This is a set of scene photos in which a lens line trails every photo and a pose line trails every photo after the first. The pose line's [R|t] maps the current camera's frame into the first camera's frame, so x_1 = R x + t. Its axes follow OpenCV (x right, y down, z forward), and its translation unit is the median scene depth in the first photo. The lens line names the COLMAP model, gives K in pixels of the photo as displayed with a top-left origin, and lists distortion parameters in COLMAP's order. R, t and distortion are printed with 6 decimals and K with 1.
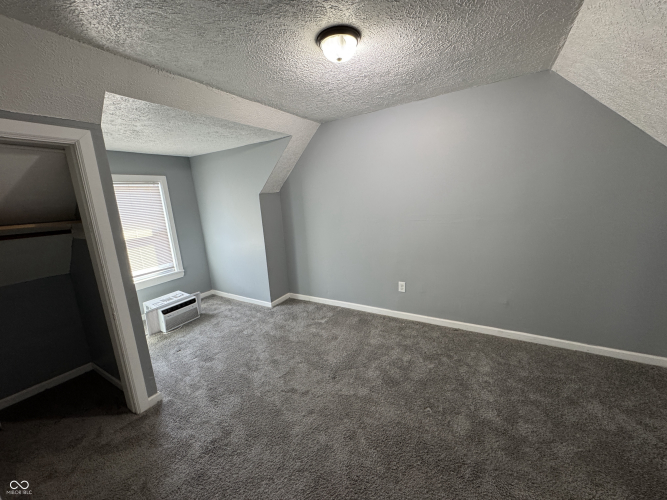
lens RADIAL K [[268.0, 0, 333.5], [0, 268.0, 252.7], [0, 0, 1]] dist [-0.002948, 0.000261]
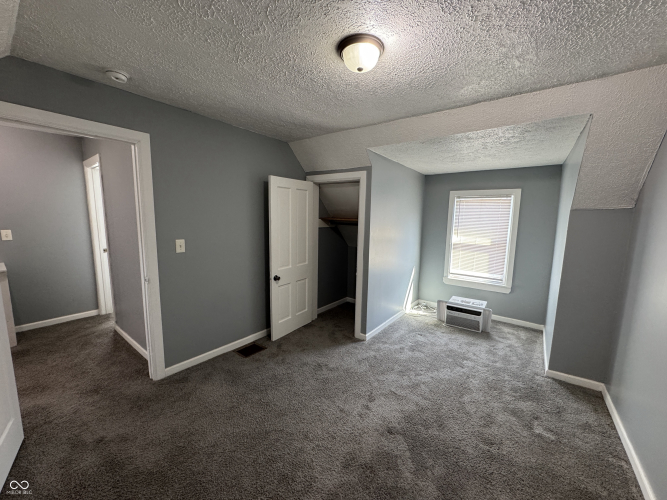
lens RADIAL K [[268.0, 0, 332.6], [0, 268.0, 250.6], [0, 0, 1]] dist [-0.002948, 0.000261]
pose [[-0.103790, 0.179856, -0.978202, 0.483729], [-0.227305, 0.953195, 0.199376, -0.123144], [0.968277, 0.243044, -0.058050, 0.499693]]
